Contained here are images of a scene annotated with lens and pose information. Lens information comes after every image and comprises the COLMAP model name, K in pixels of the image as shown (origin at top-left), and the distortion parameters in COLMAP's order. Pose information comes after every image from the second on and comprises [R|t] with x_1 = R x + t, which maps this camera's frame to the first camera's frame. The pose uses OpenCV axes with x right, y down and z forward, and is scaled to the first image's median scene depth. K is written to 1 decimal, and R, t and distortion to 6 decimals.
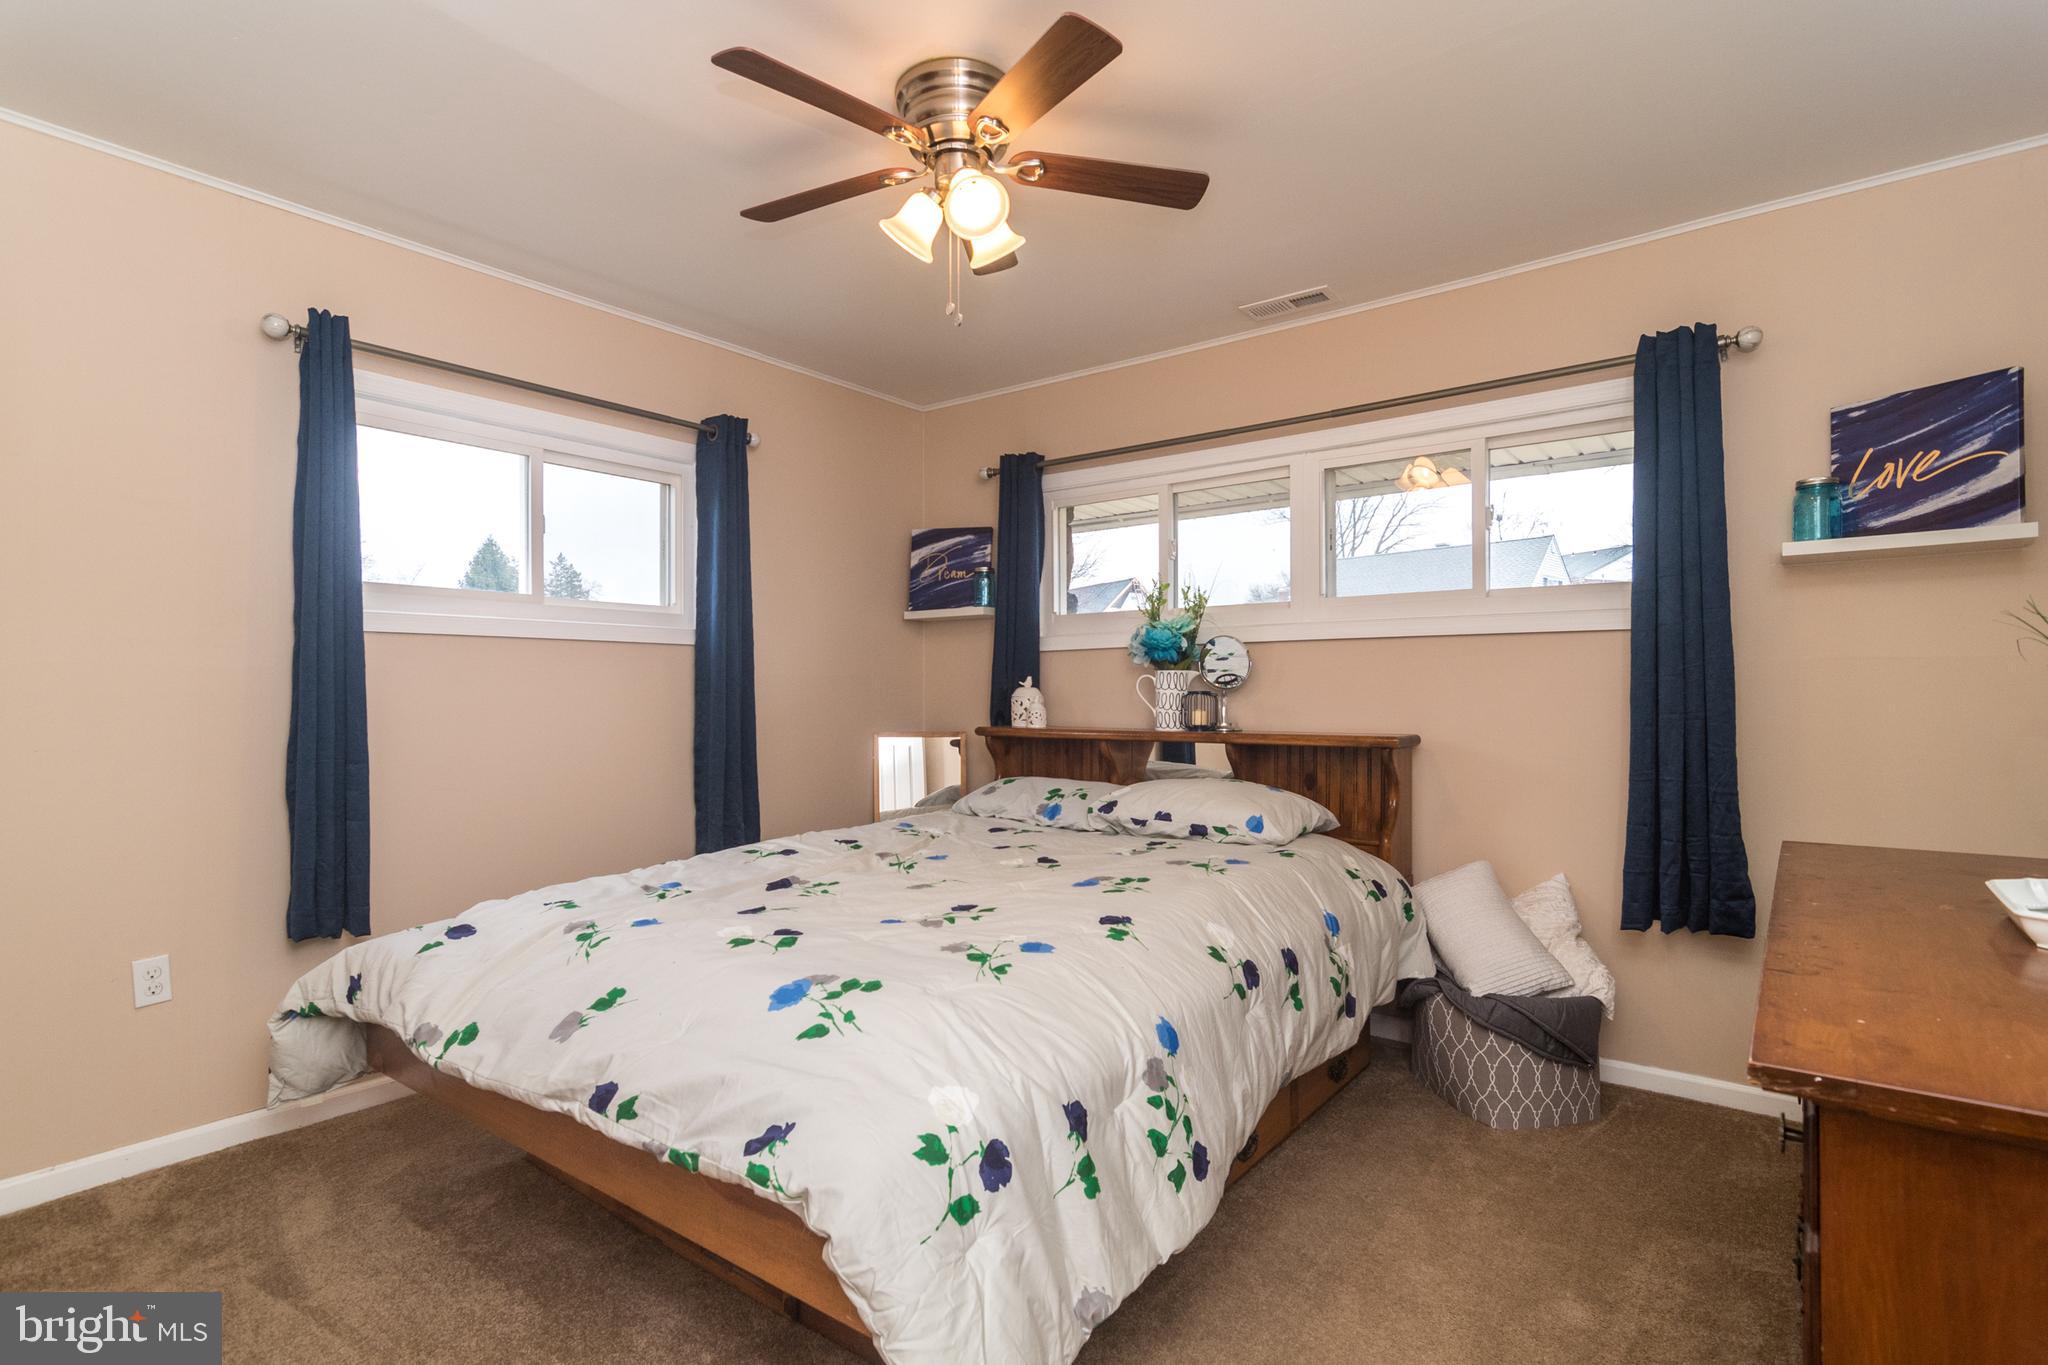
lens RADIAL K [[1019.9, 0, 1022.6], [0, 1019.9, 690.0], [0, 0, 1]] dist [-0.002085, 0.001882]
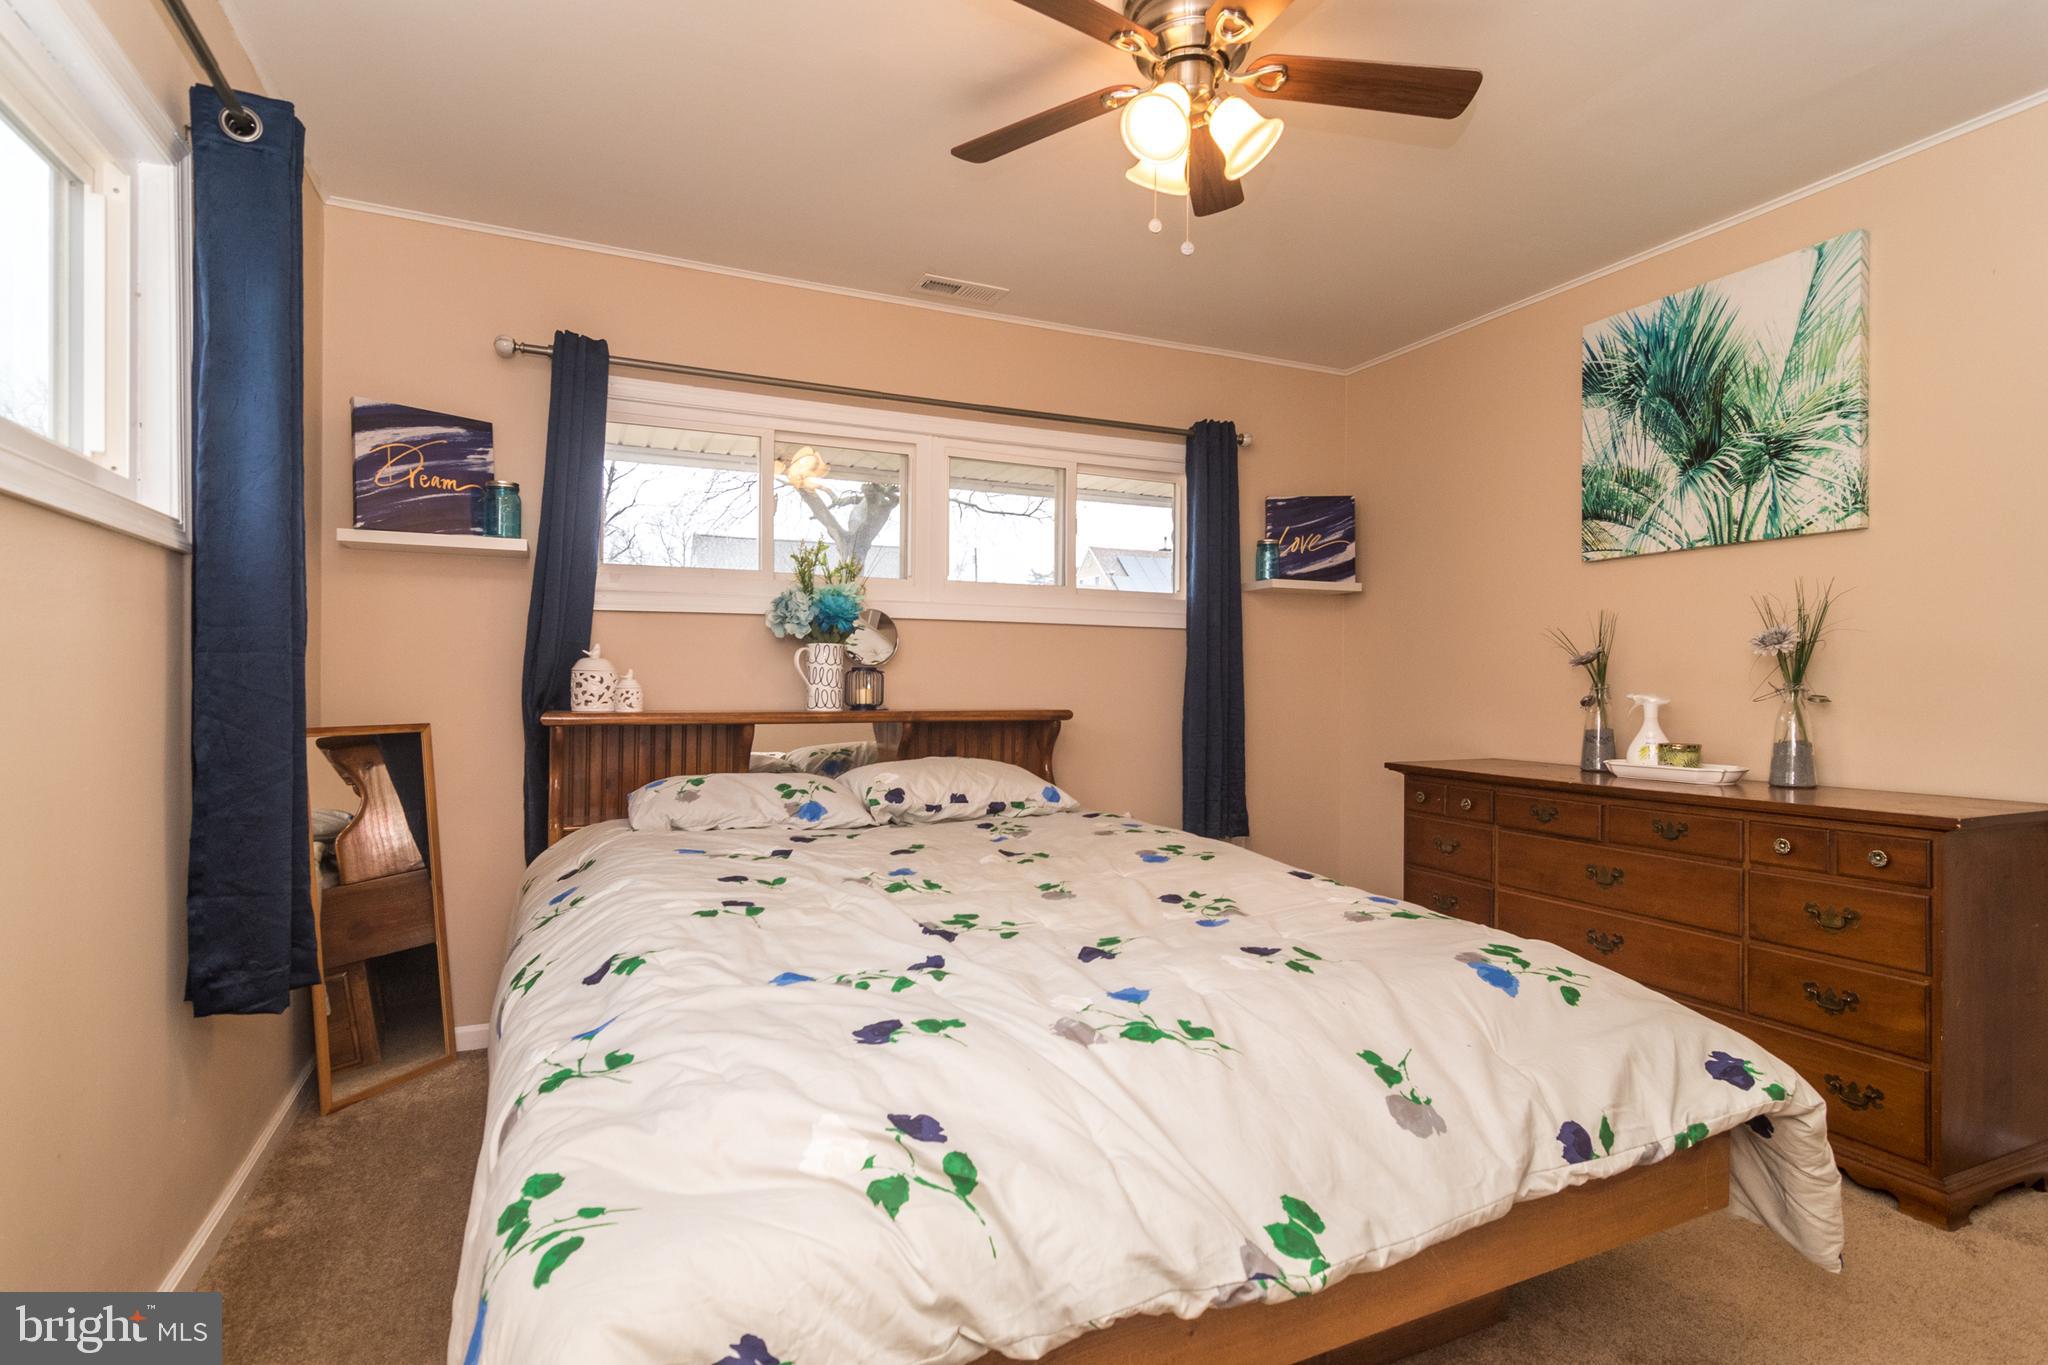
lens RADIAL K [[1019.9, 0, 1028.3], [0, 1019.9, 683.4], [0, 0, 1]] dist [-0.002085, 0.001882]
pose [[0.454113, 0.005209, 0.890929, -0.675736], [-0.009825, 0.999951, -0.000838, 0.017496], [-0.890890, -0.008373, 0.454142, 0.514026]]
